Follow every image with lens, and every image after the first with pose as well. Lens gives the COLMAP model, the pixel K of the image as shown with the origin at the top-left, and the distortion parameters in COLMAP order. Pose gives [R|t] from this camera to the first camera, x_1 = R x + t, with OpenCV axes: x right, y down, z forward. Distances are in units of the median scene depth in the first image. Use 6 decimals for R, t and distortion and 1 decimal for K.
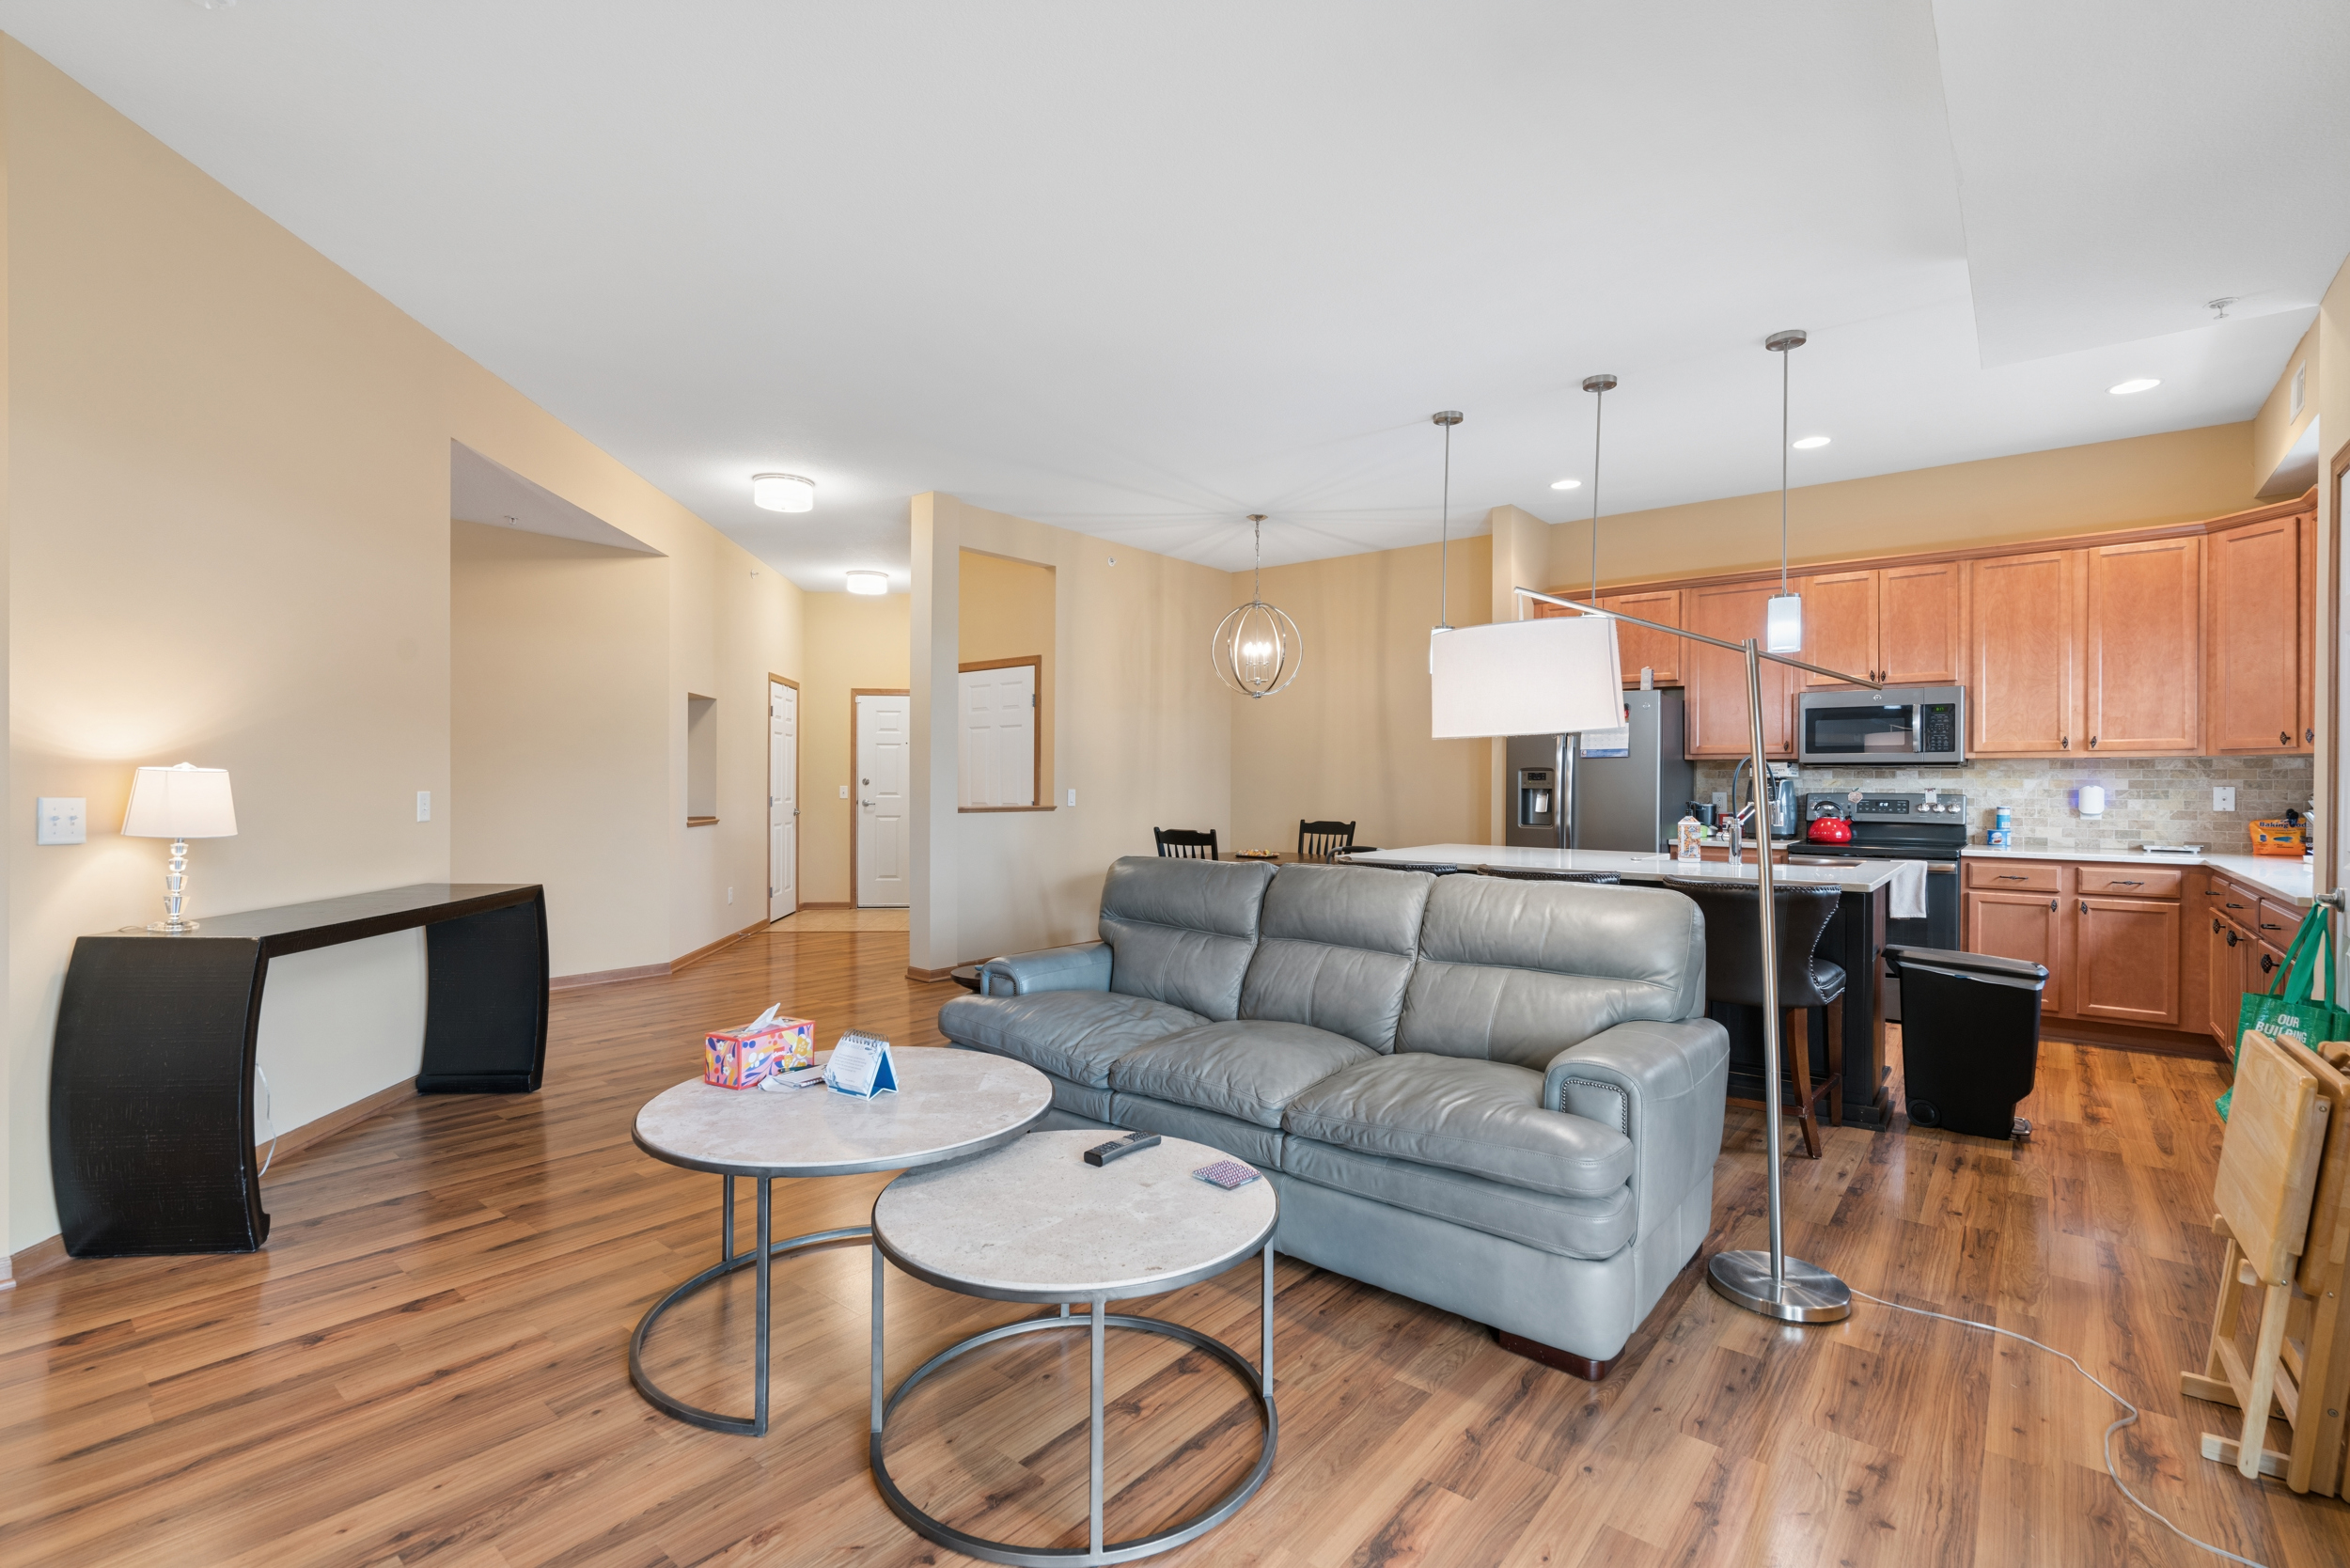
lens RADIAL K [[1064.9, 0, 1166.7], [0, 1064.9, 782.0], [0, 0, 1]] dist [0.002077, 0.000089]
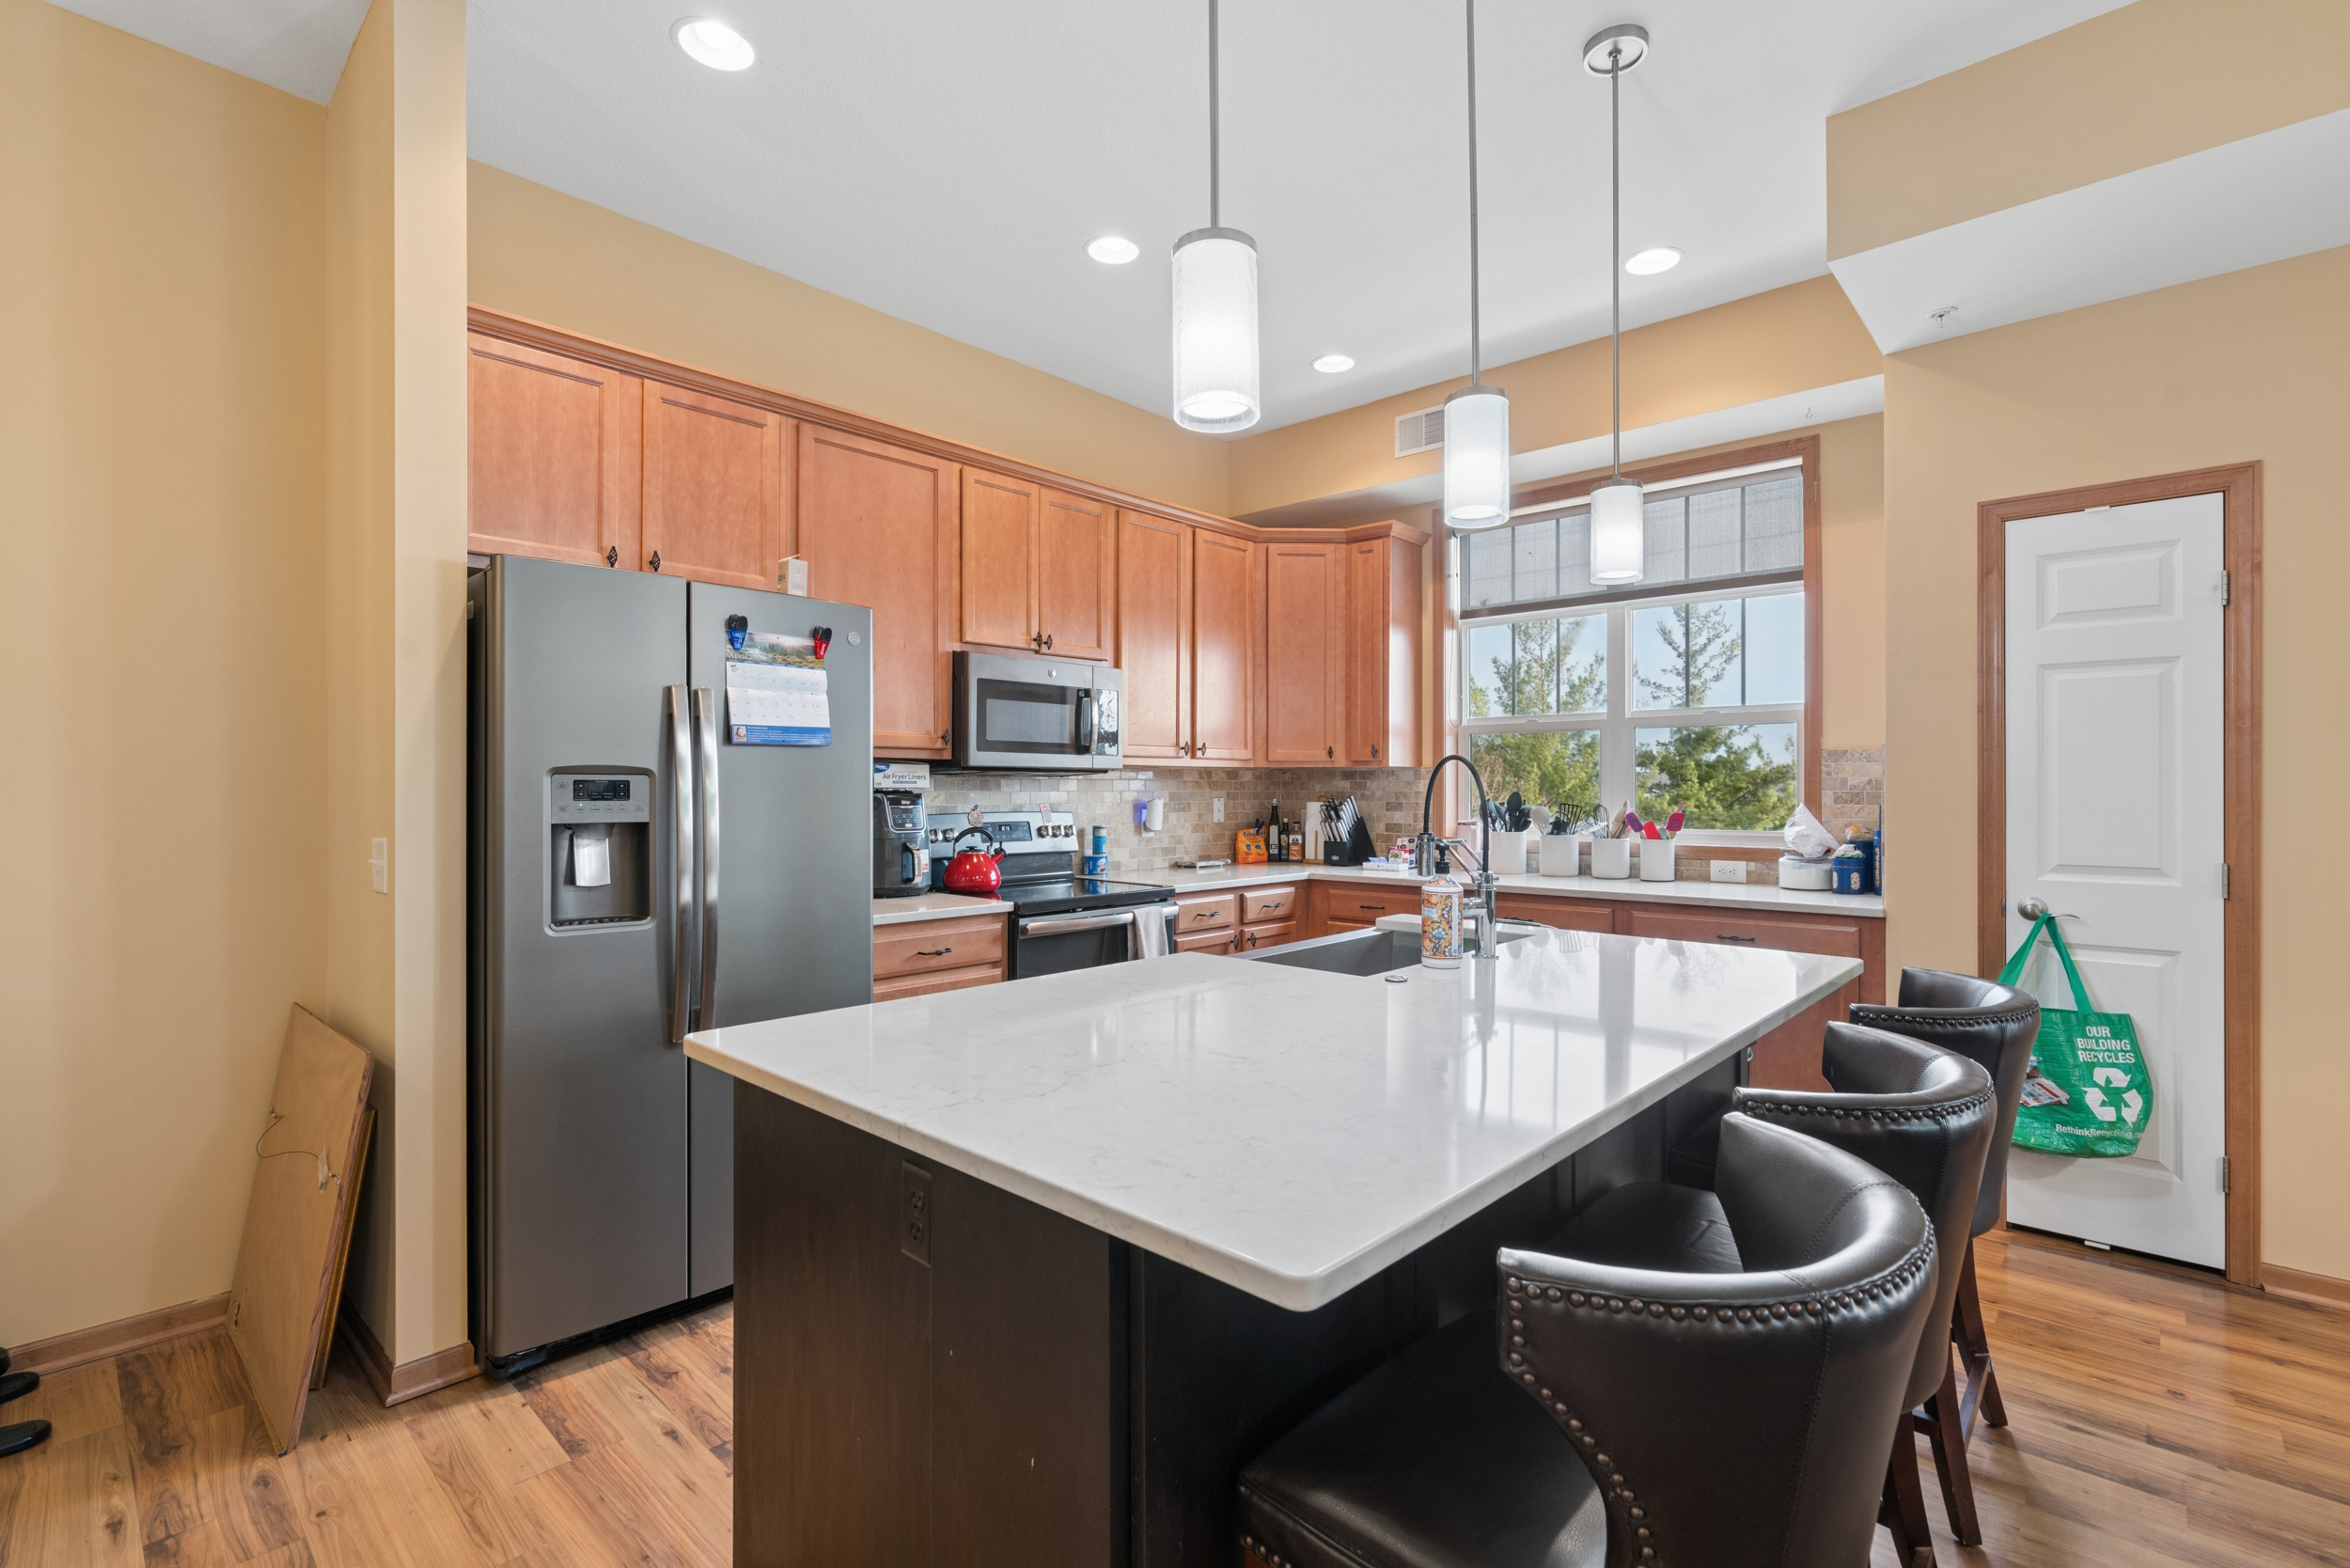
lens RADIAL K [[1064.9, 0, 1172.1], [0, 1064.9, 795.2], [0, 0, 1]] dist [0.002077, 0.000089]
pose [[0.066880, -0.011103, 0.997699, -0.008926], [0.000059, 0.999938, 0.011124, -0.008055], [-0.997761, -0.000685, 0.066877, 0.848257]]
